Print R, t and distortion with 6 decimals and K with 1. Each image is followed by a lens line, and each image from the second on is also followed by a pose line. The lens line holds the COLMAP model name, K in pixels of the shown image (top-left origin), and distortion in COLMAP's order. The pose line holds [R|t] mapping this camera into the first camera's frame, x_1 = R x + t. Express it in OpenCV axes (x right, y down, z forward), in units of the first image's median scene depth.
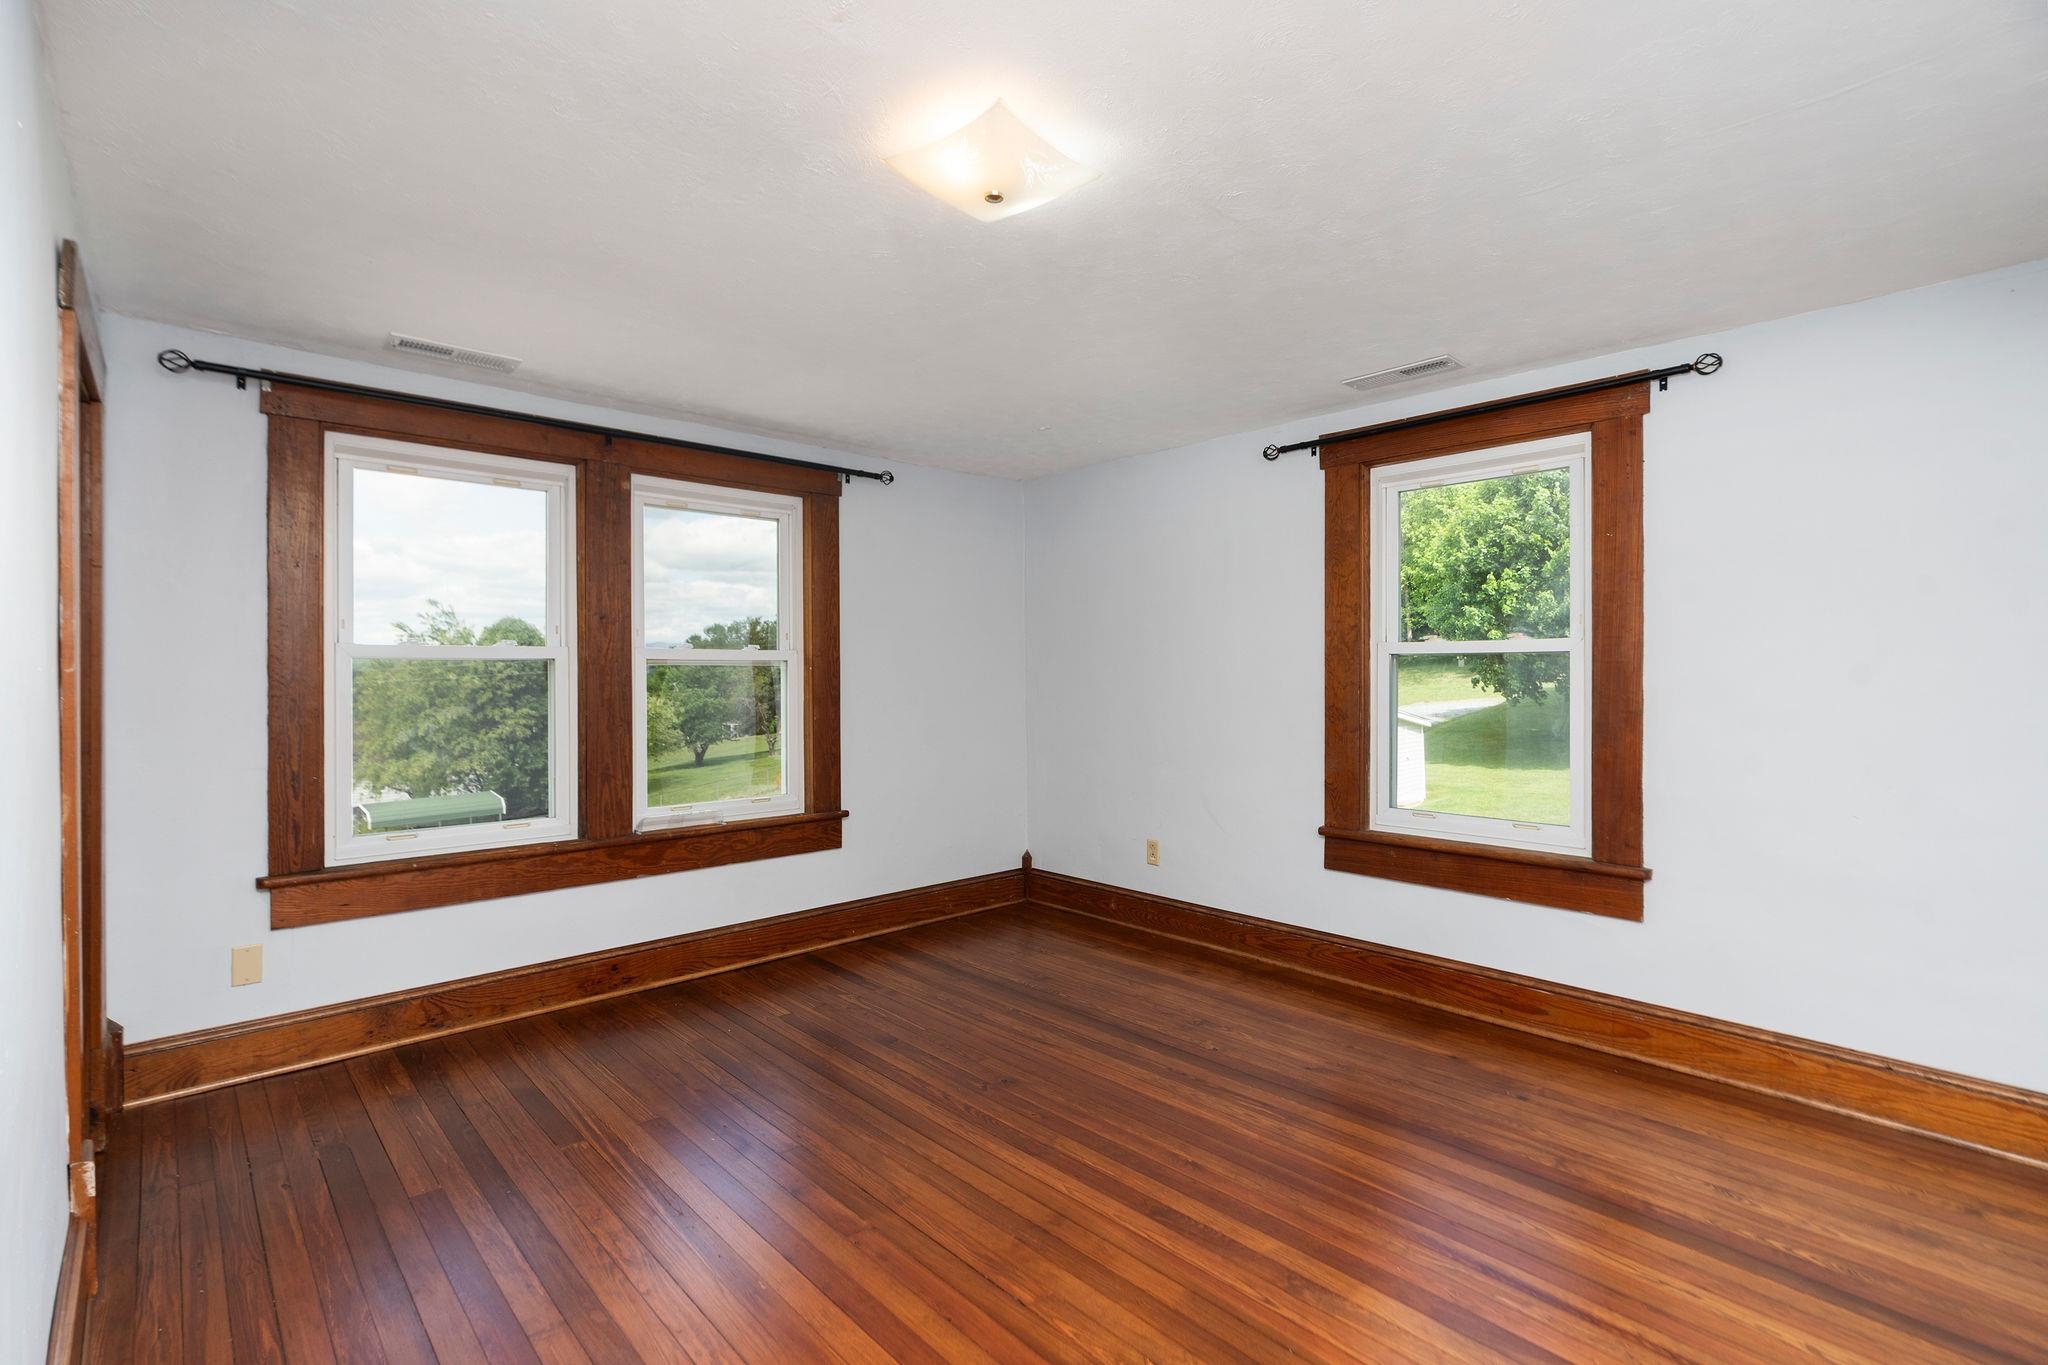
lens RADIAL K [[923.6, 0, 1032.4], [0, 923.6, 683.7], [0, 0, 1]] dist [-0.036534, 0.000013]
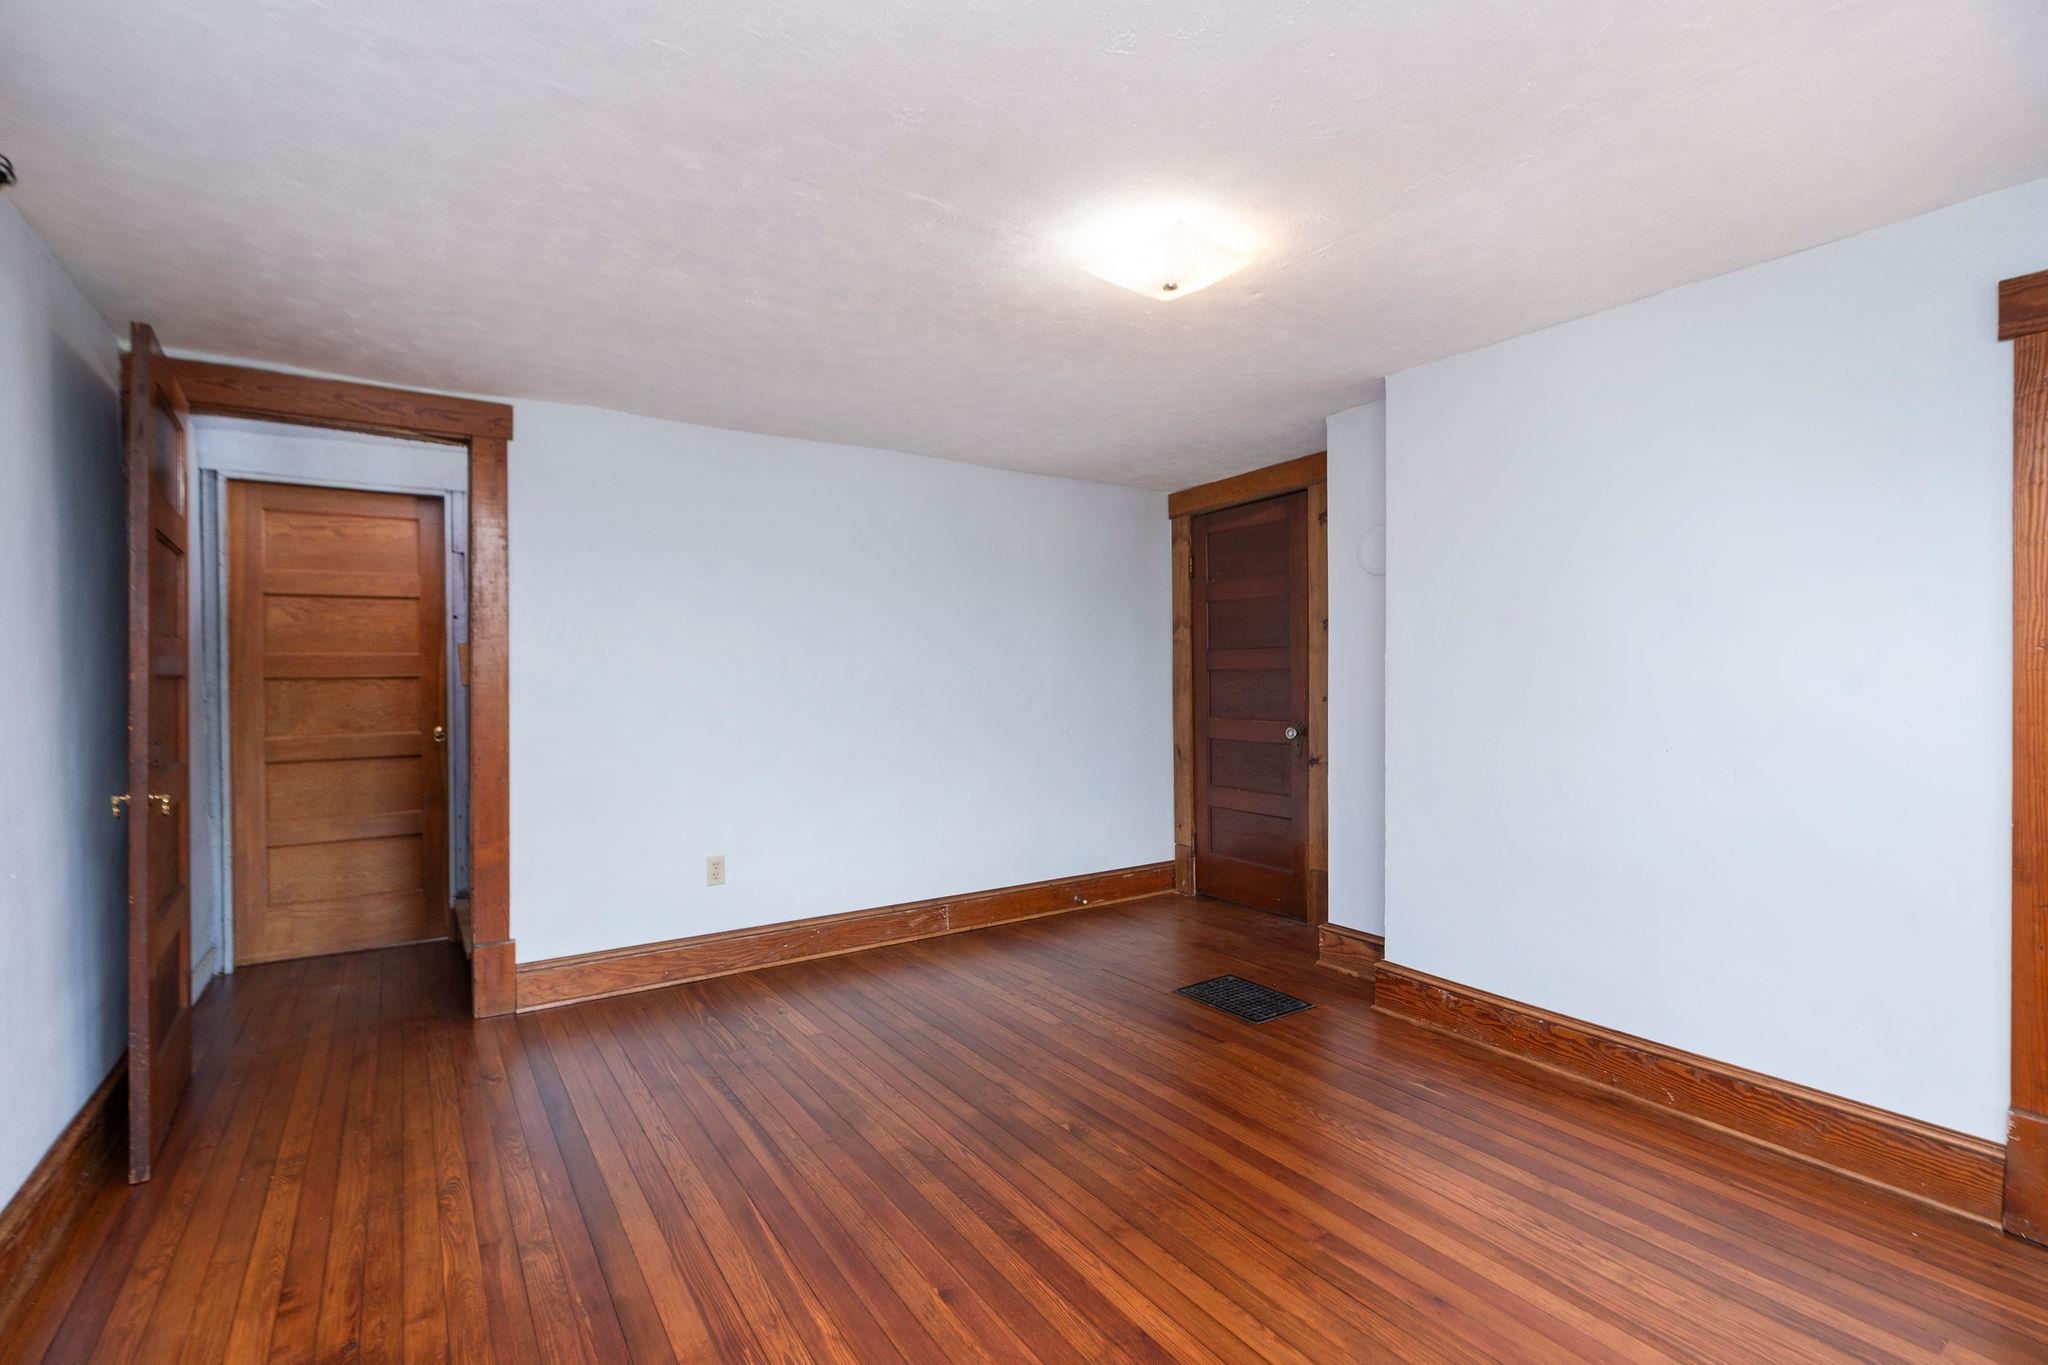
lens RADIAL K [[923.6, 0, 1032.4], [0, 923.6, 683.7], [0, 0, 1]] dist [-0.036534, 0.000013]
pose [[-0.987966, 0.001751, 0.154659, -0.037594], [0.003233, 0.999951, 0.009327, -0.011487], [-0.154635, 0.009715, -0.987924, 1.996246]]
